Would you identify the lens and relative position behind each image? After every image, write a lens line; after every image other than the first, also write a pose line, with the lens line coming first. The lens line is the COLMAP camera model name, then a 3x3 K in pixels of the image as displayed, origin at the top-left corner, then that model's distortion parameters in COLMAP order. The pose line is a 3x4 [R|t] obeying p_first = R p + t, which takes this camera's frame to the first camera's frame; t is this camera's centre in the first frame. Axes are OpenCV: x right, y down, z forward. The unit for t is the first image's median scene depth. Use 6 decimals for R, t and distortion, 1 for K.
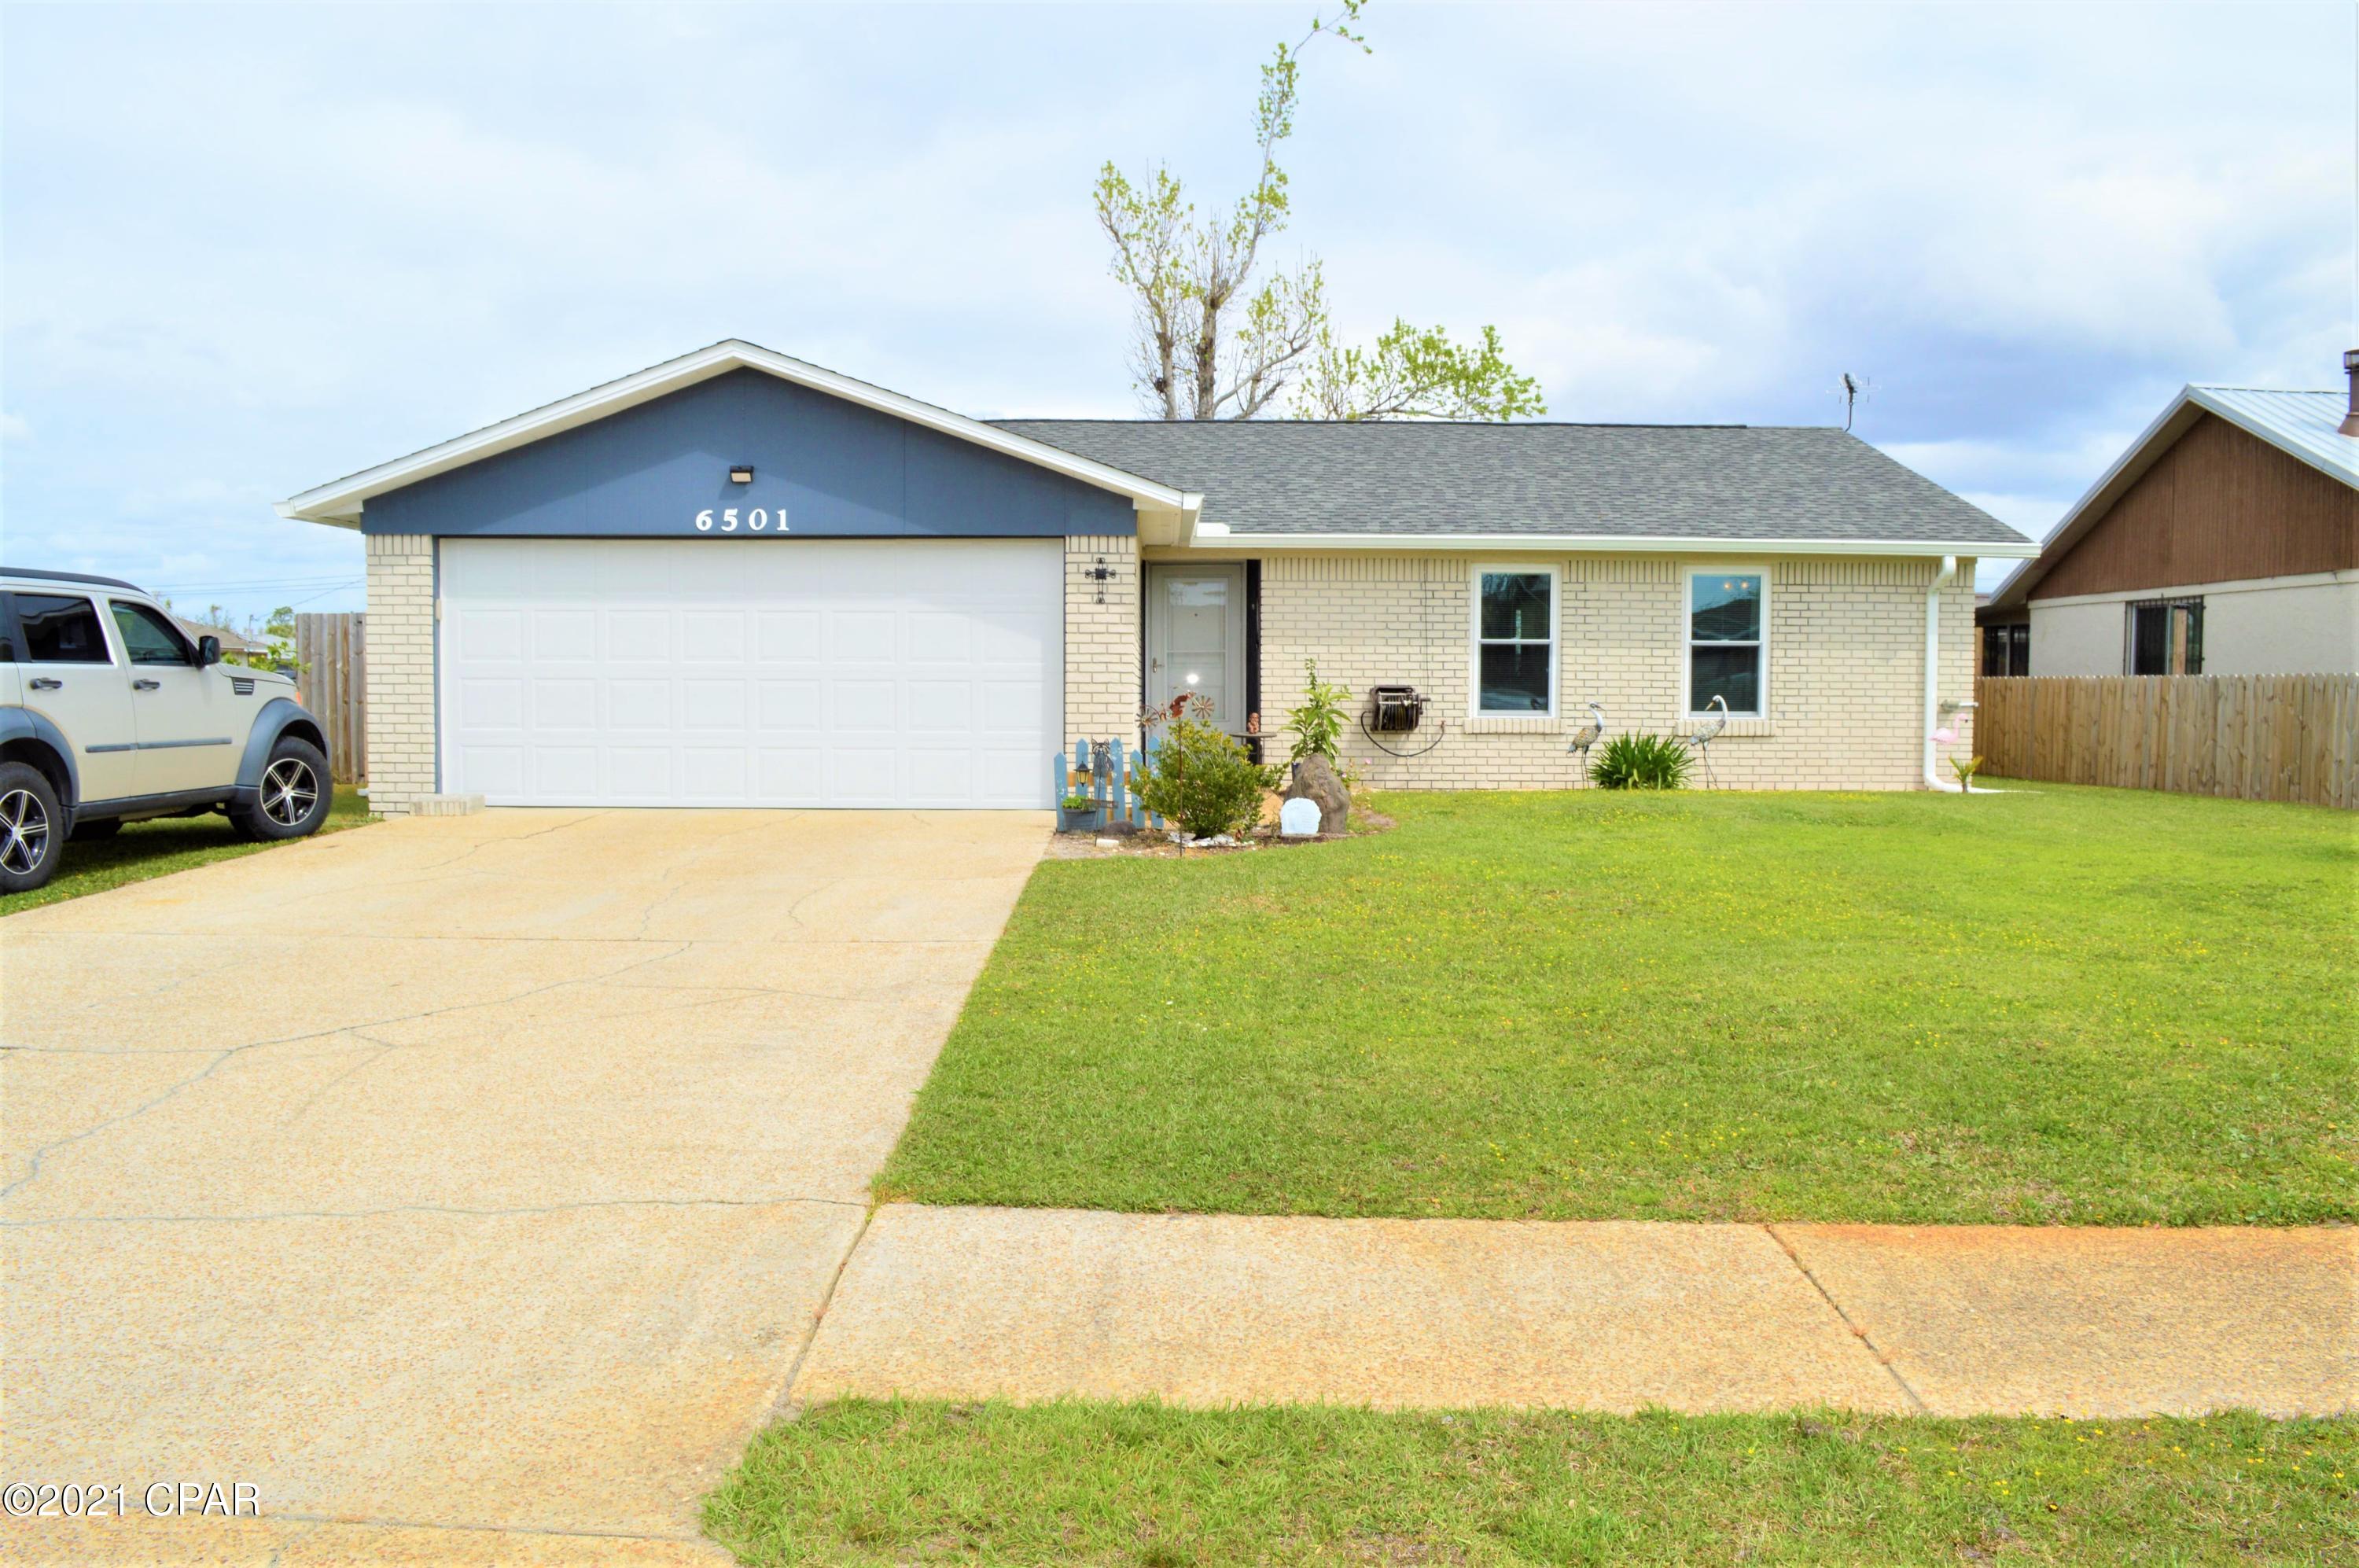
lens RADIAL K [[1882.1, 0, 1165.0], [0, 1882.1, 795.8], [0, 0, 1]] dist [-0.084610, 0.017967]
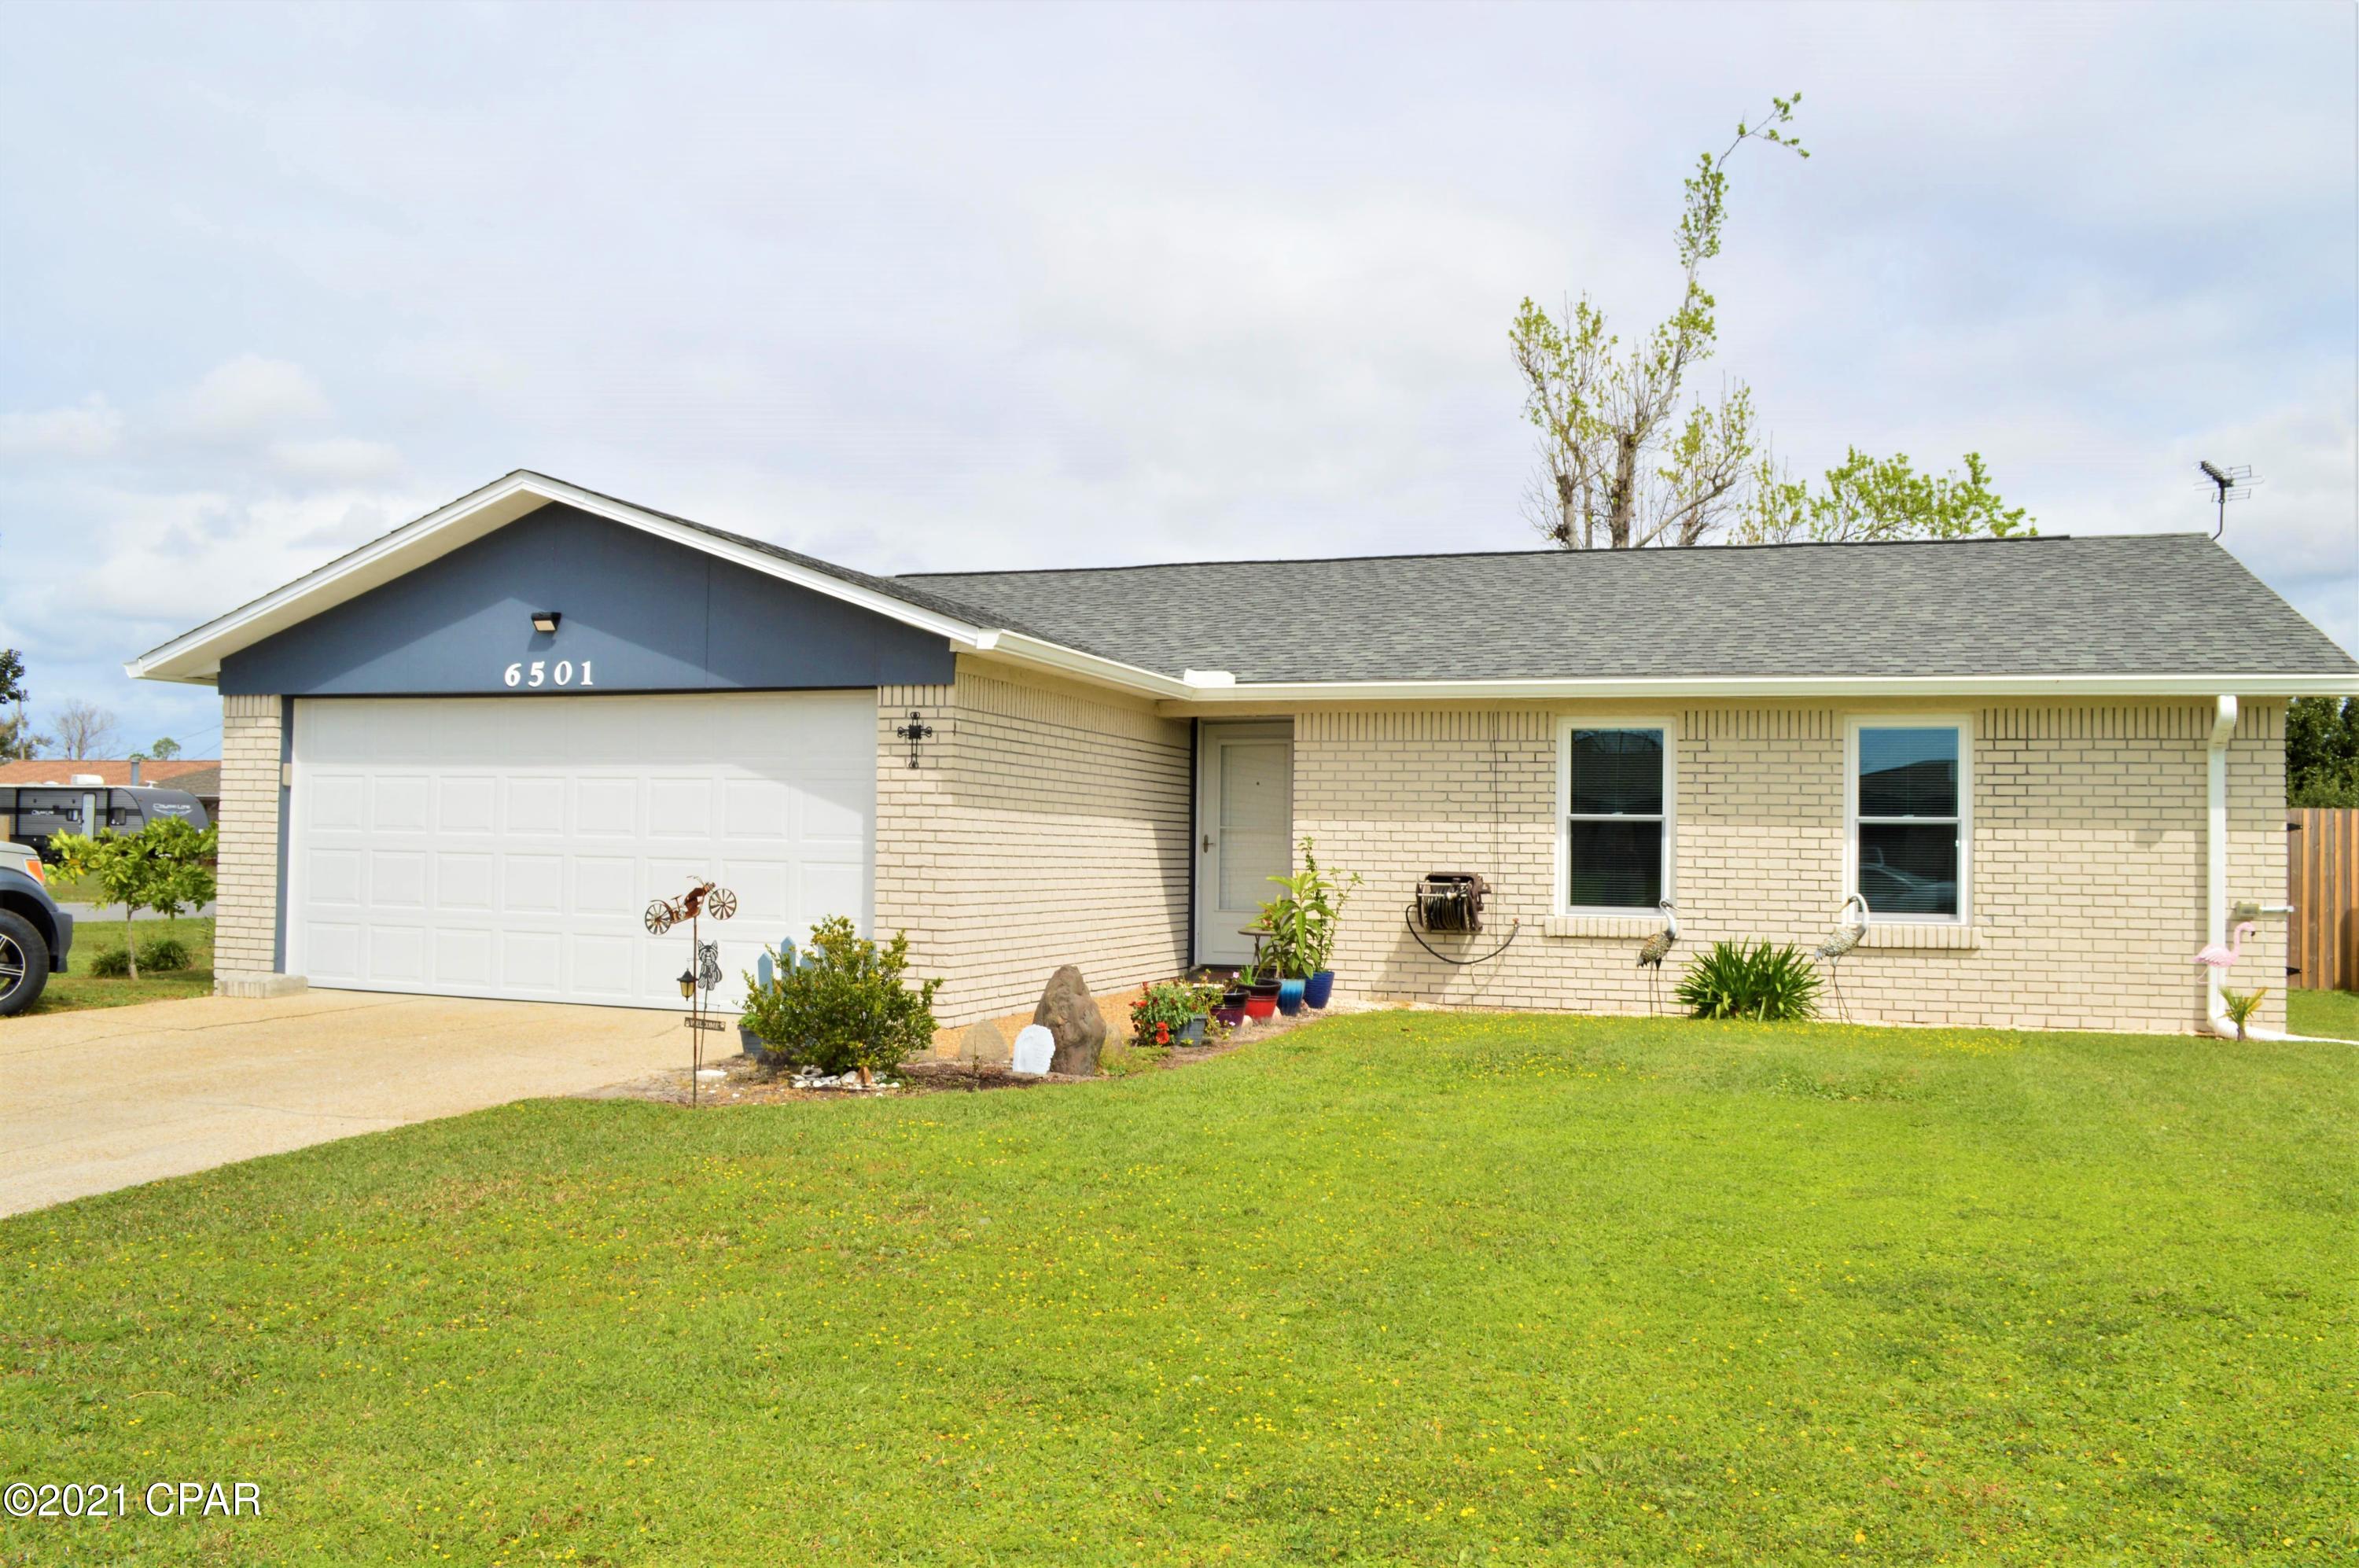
lens RADIAL K [[1882.1, 0, 1186.7], [0, 1882.1, 796.8], [0, 0, 1]] dist [-0.084610, 0.017967]
pose [[0.945725, 0.002289, -0.324960, 0.270504], [-0.031683, 0.995861, -0.085191, -0.019884], [0.323420, 0.090863, 0.941883, 0.221360]]
